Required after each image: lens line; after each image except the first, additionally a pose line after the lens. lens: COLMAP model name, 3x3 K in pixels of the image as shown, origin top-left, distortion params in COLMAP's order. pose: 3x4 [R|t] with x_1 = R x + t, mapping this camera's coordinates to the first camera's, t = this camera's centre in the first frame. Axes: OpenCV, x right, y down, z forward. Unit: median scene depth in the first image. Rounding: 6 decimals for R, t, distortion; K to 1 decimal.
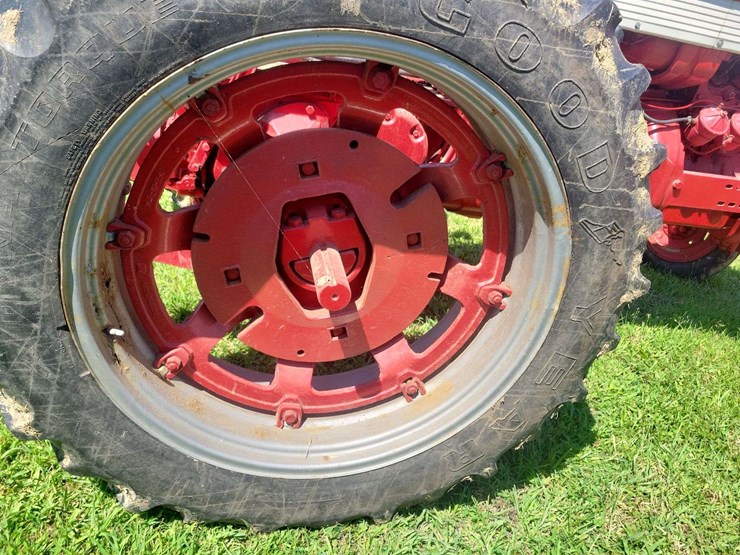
lens RADIAL K [[558.1, 0, 367.9], [0, 558.1, 272.6], [0, 0, 1]] dist [0.032664, -0.002743]
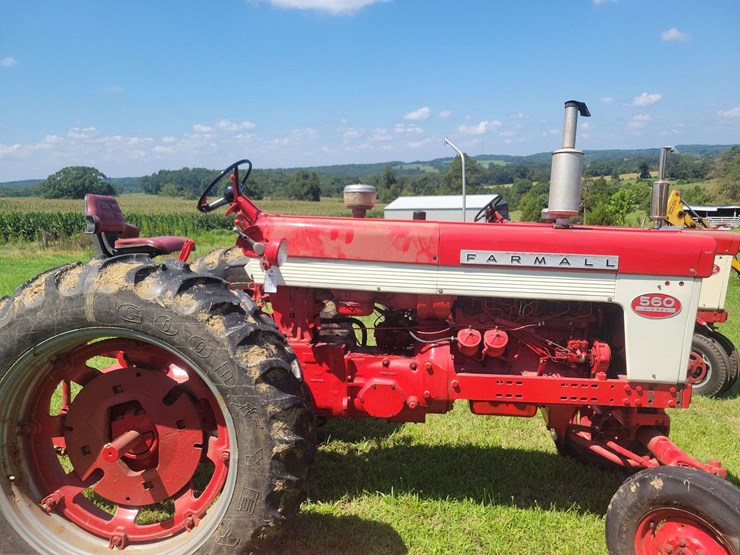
lens RADIAL K [[553.9, 0, 374.4], [0, 553.9, 279.9], [0, 0, 1]] dist [0.026780, -0.010586]
pose [[0.960776, -0.128401, -0.245810, 1.183598], [0.021013, 0.917518, -0.397140, 0.239937], [0.276529, 0.376397, 0.884227, -0.580926]]
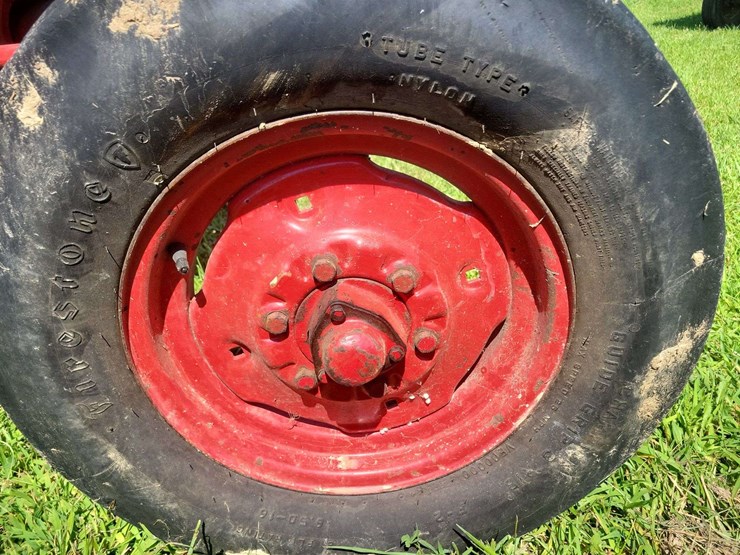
lens RADIAL K [[553.9, 0, 372.5], [0, 553.9, 274.8], [0, 0, 1]] dist [0.035565, -0.010331]
pose [[0.729614, -0.477394, 0.489652, 1.410671], [0.451598, 0.874032, 0.179240, 0.268049], [-0.513540, 0.090349, 0.853296, 1.232865]]
